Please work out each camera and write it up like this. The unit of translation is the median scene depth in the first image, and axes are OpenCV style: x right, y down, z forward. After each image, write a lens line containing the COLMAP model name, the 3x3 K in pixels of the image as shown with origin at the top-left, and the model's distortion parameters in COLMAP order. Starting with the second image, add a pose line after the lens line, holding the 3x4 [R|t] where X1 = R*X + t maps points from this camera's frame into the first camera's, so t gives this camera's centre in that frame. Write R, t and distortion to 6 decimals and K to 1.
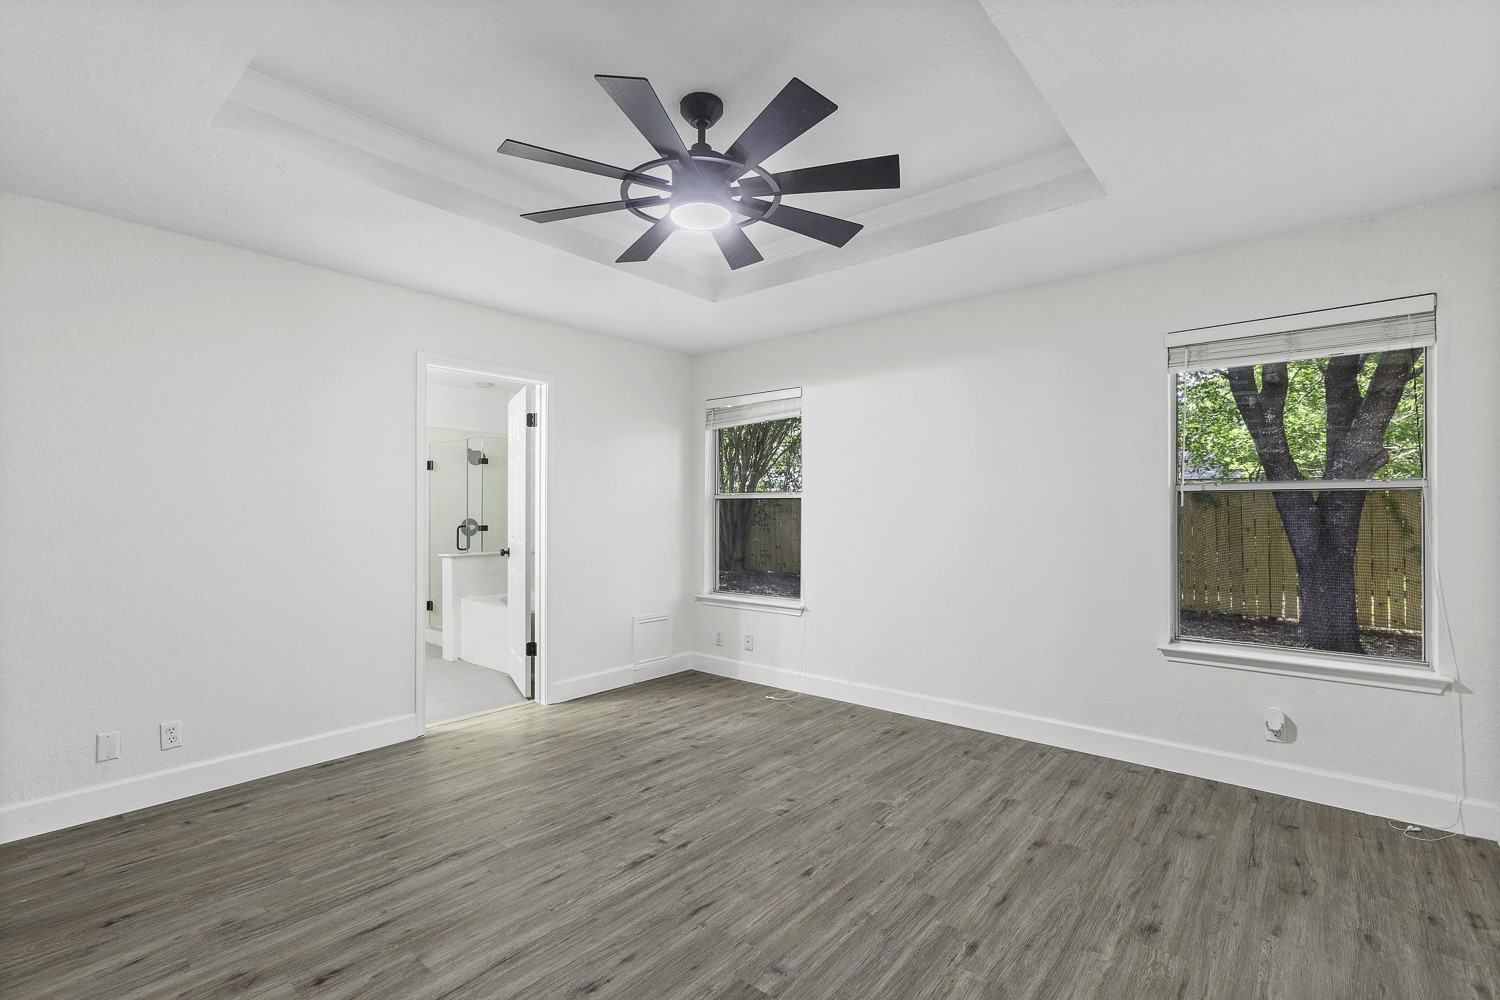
lens RADIAL K [[679.4, 0, 734.9], [0, 679.4, 504.7], [0, 0, 1]] dist [-0.018256, 0.015512]
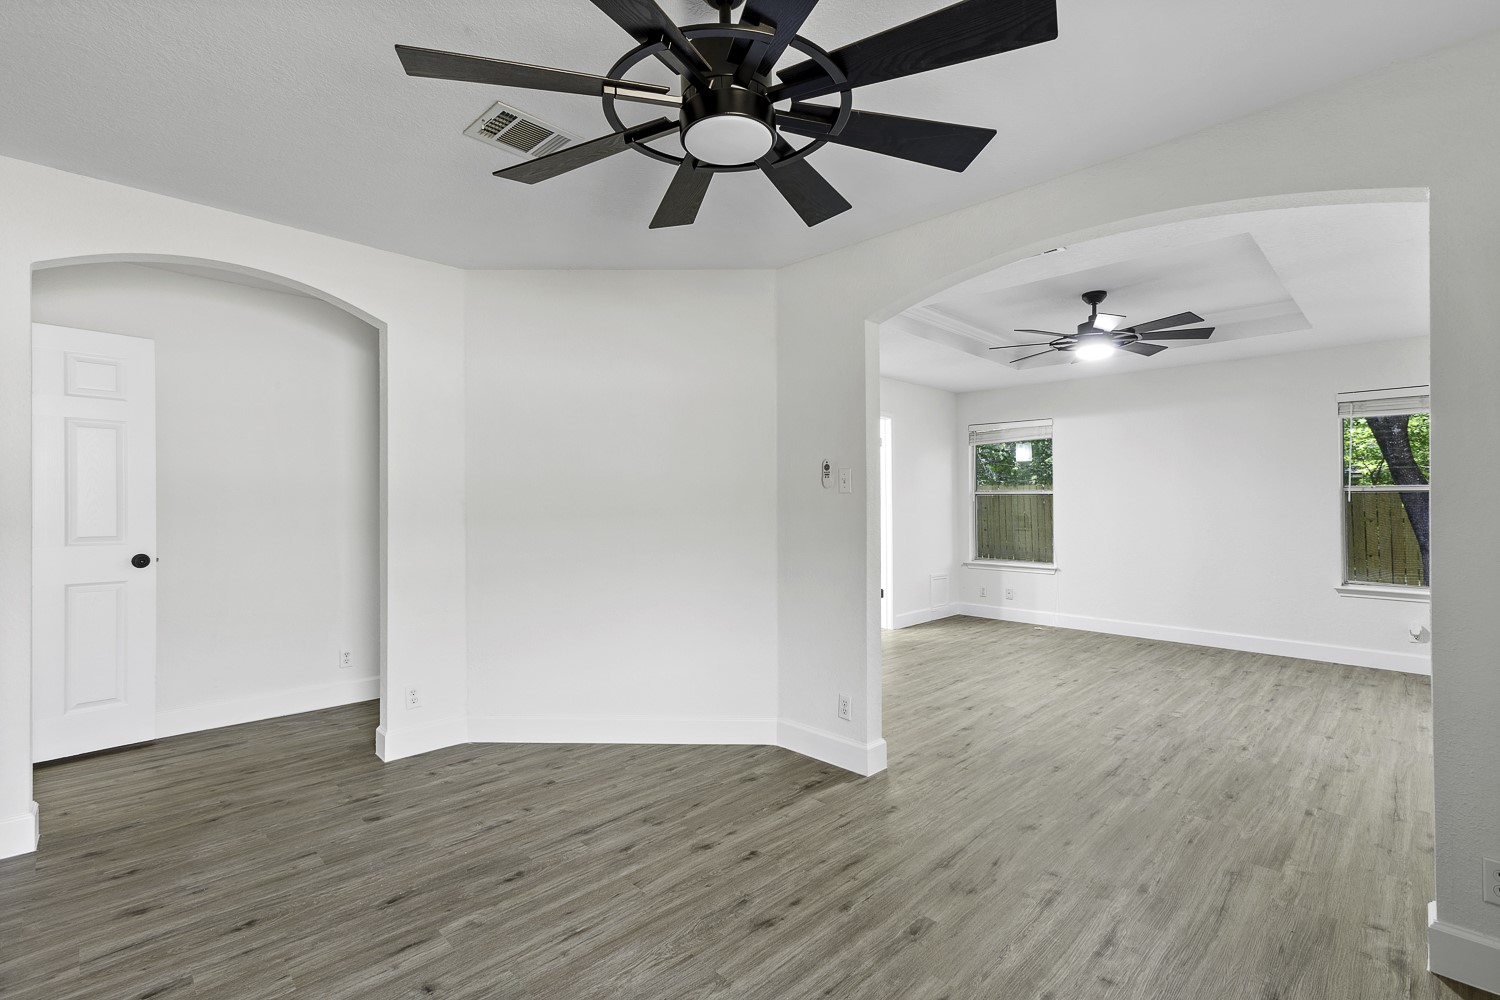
lens RADIAL K [[682.5, 0, 759.8], [0, 682.5, 491.7], [0, 0, 1]] dist [0.032894, 0.000184]
pose [[0.998620, 0.001510, -0.052497, -0.741778], [-0.001926, 0.999967, -0.007884, -0.004282], [0.052484, 0.007974, 0.998590, -0.837197]]
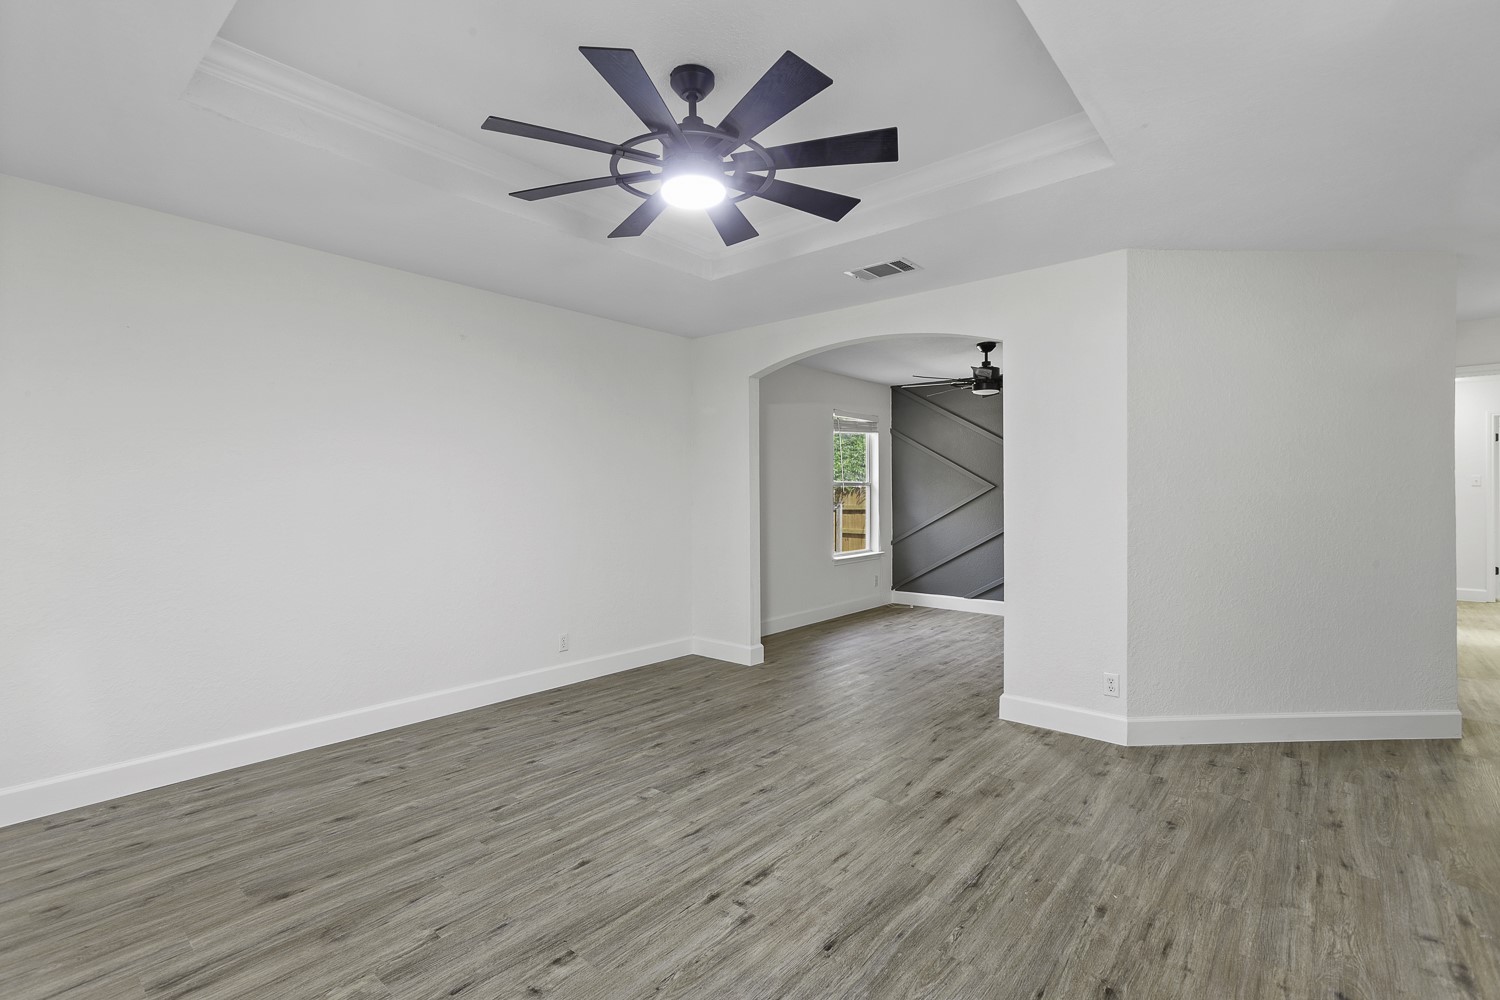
lens RADIAL K [[679.4, 0, 734.9], [0, 679.4, 504.7], [0, 0, 1]] dist [-0.018256, 0.015512]
pose [[-0.999998, 0.001309, 0.001530, -0.090875], [0.001318, 0.999982, 0.005864, 0.018706], [-0.001523, 0.005866, -0.999982, 1.581687]]
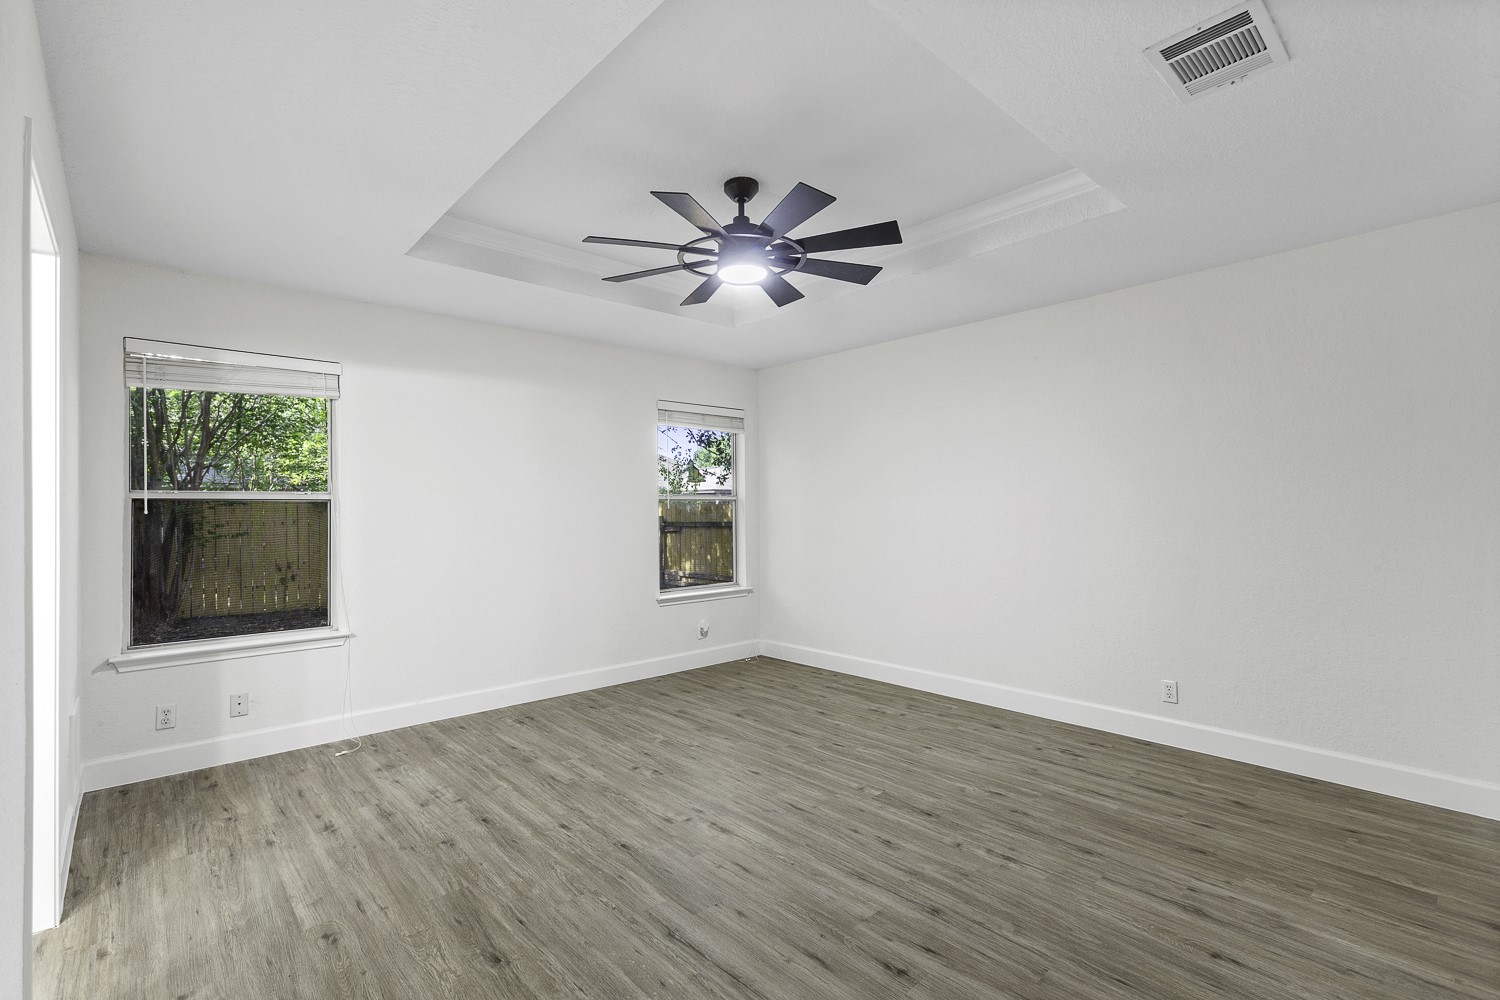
lens RADIAL K [[679.4, 0, 734.9], [0, 679.4, 504.7], [0, 0, 1]] dist [-0.018256, 0.015512]
pose [[0.130560, 0.006154, 0.991421, -1.032398], [-0.000062, 0.999981, -0.006199, 0.001275], [-0.991440, 0.000747, 0.130558, 0.690533]]
